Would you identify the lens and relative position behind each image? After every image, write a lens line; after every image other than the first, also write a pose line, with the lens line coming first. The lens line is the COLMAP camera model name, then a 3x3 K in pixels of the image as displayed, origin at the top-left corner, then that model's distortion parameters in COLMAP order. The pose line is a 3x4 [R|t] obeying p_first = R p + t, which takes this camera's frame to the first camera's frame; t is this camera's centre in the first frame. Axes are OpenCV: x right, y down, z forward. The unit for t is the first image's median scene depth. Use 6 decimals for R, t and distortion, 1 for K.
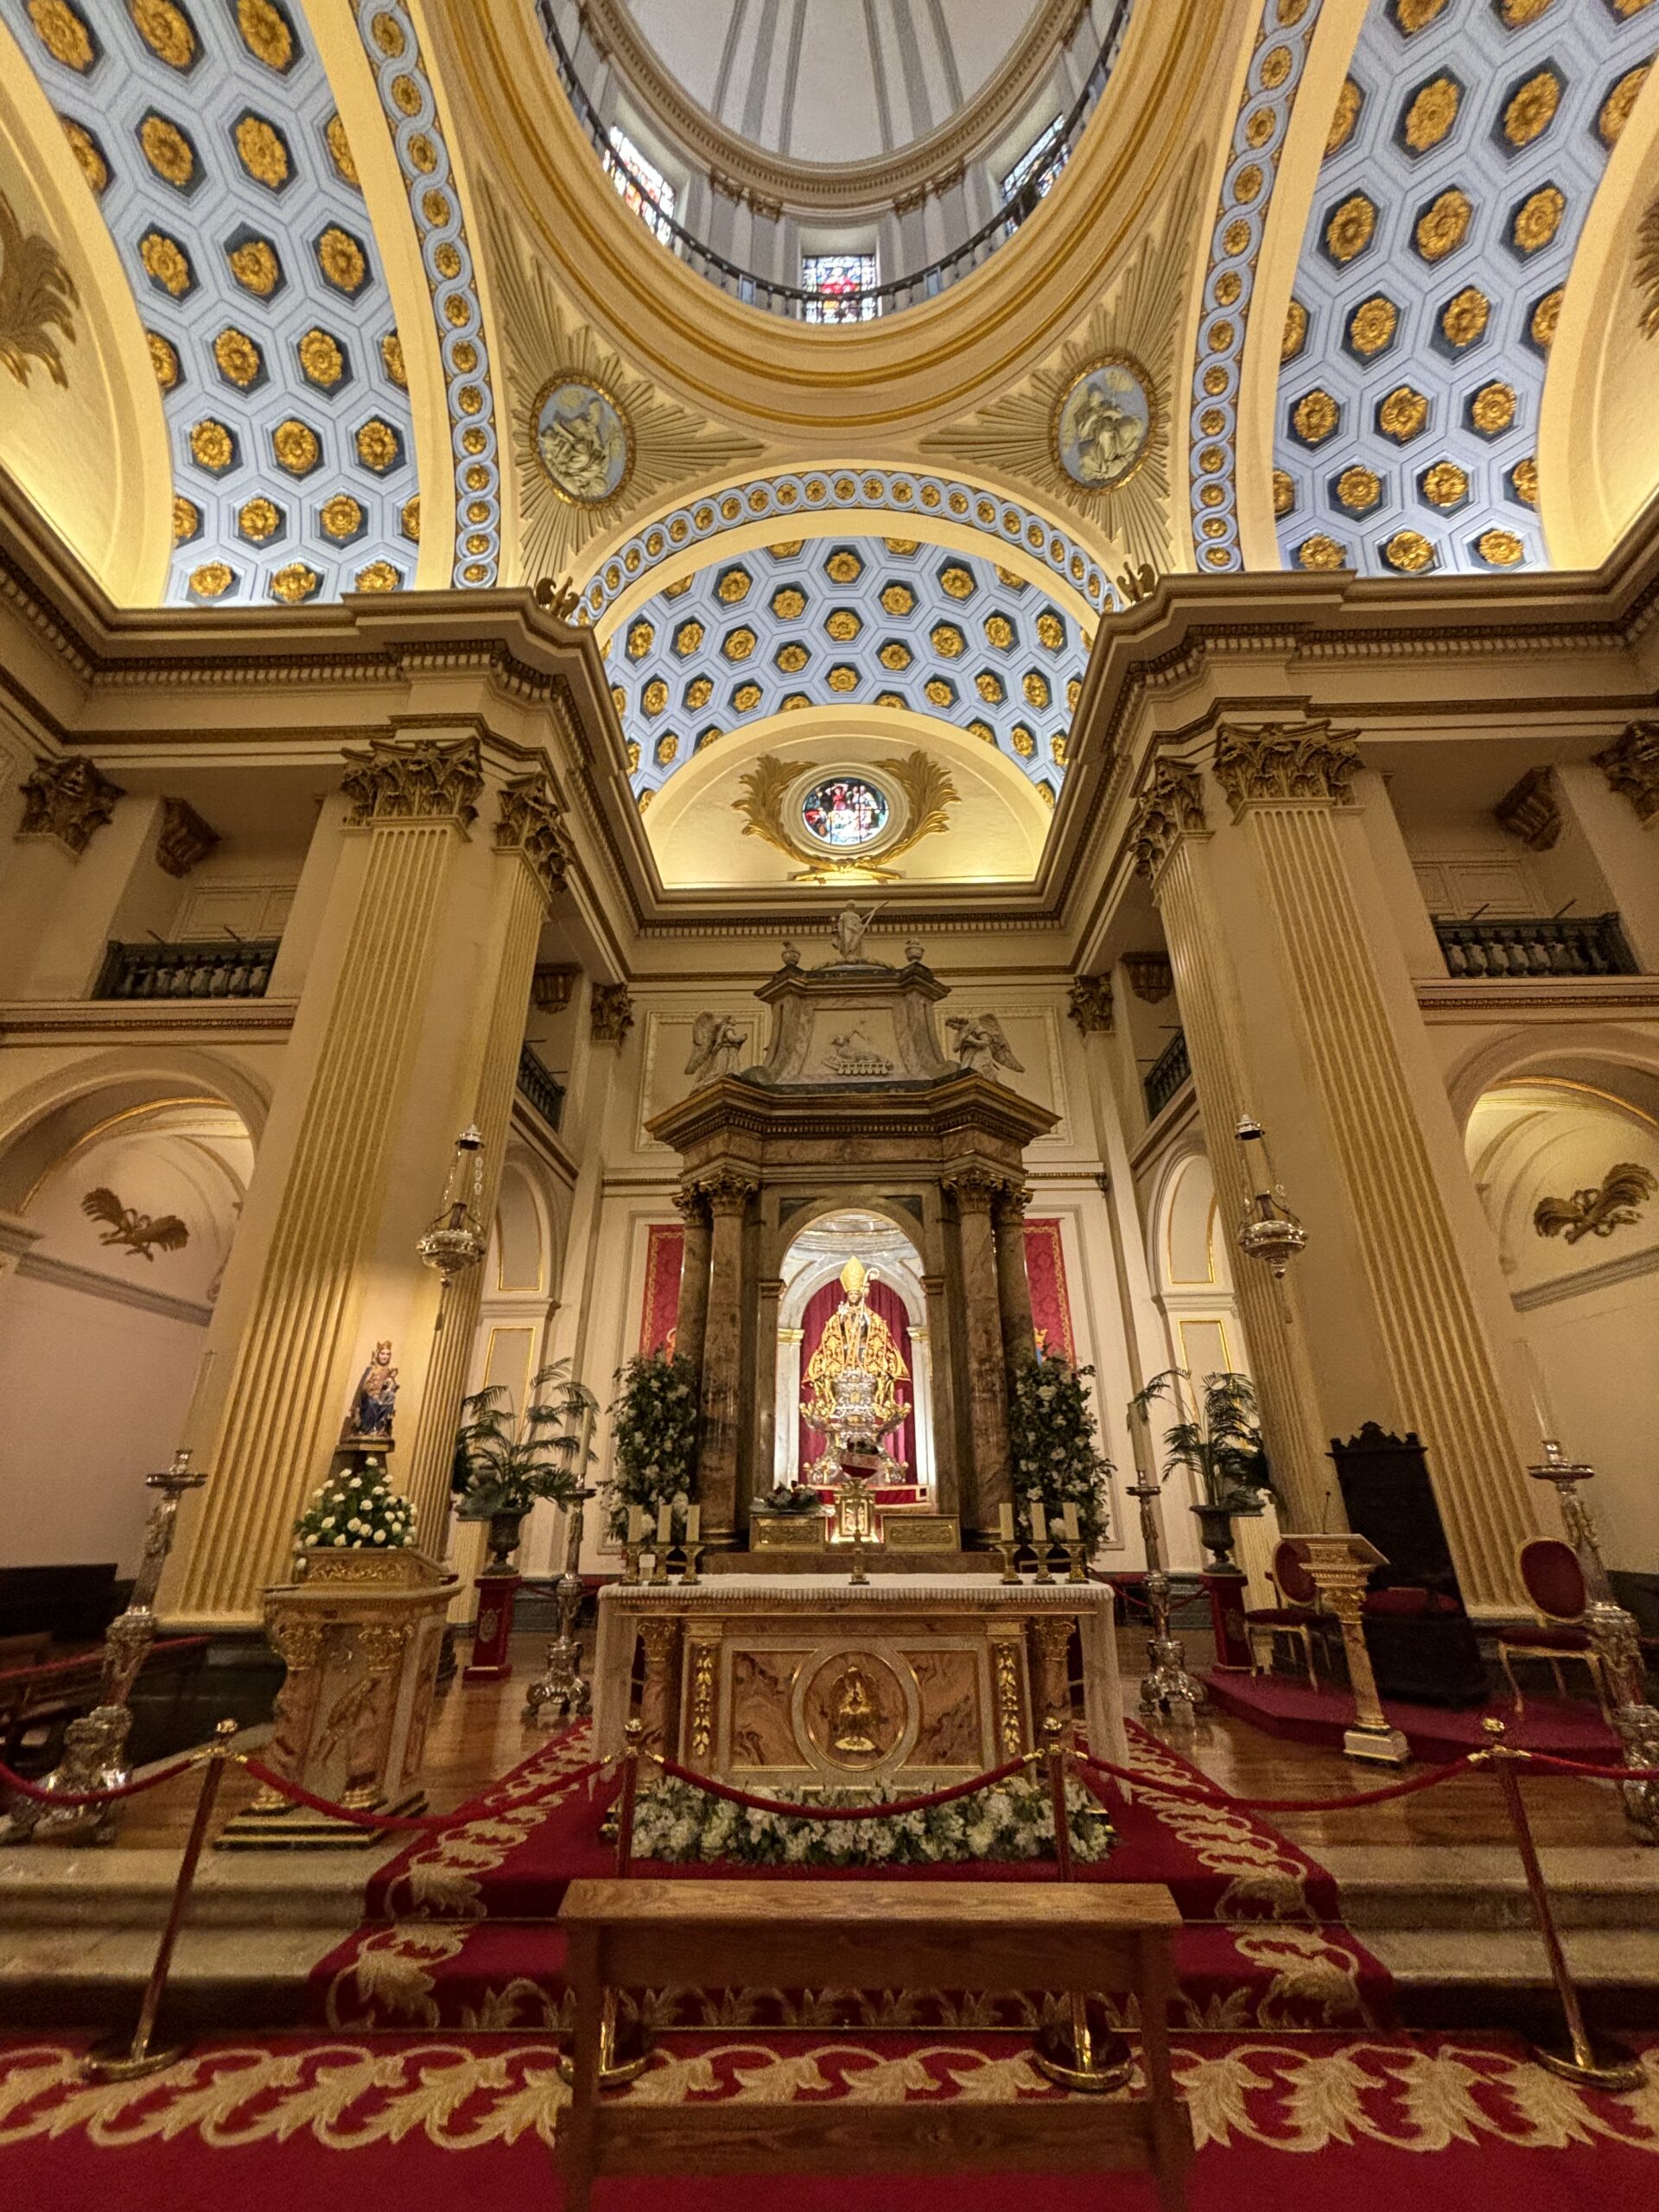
lens RADIAL K [[855.7, 0, 829.5], [0, 855.7, 1106.0], [0, 0, 1]] dist [0.000895, 0.000076]
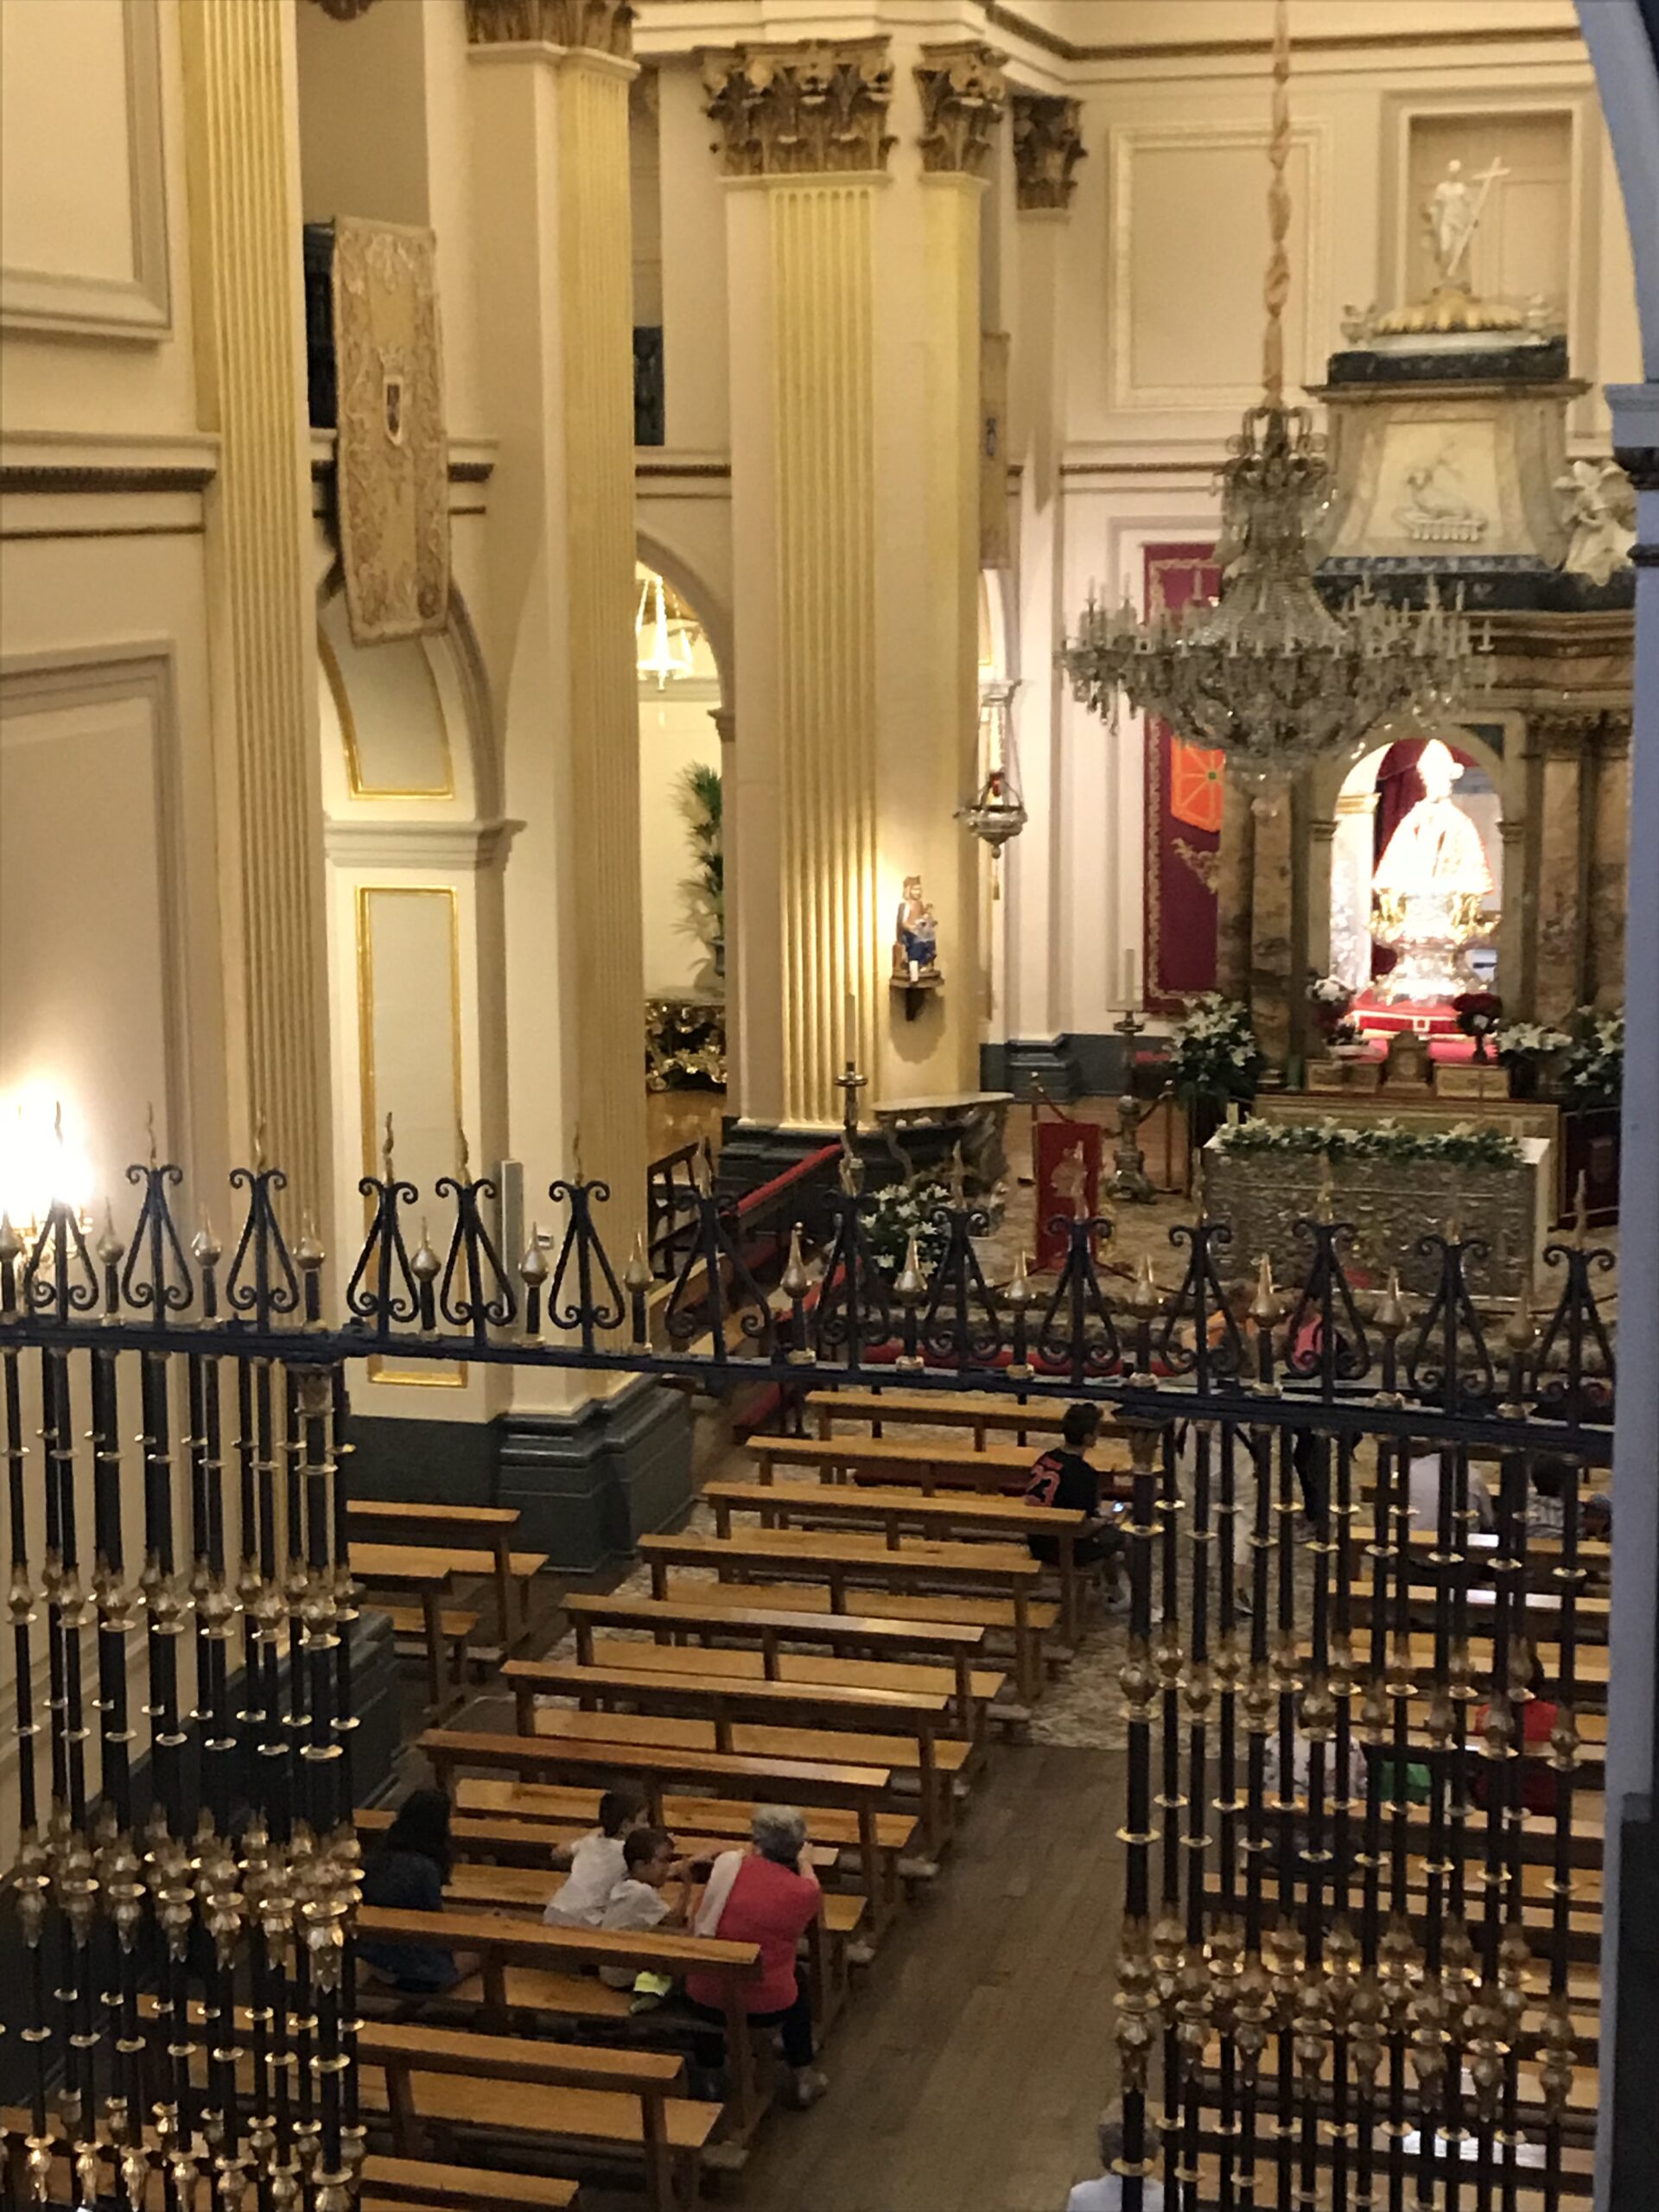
lens RADIAL K [[3917.6, 0, 829.5], [0, 3917.6, 1106.0], [0, 0, 1]] dist [0.006856, -0.021984]
pose [[0.974957, 0.039423, -0.218873, 0.296379], [0.097244, 0.809522, 0.578980, -1.748772], [0.200008, -0.585764, 0.785415, -2.201026]]
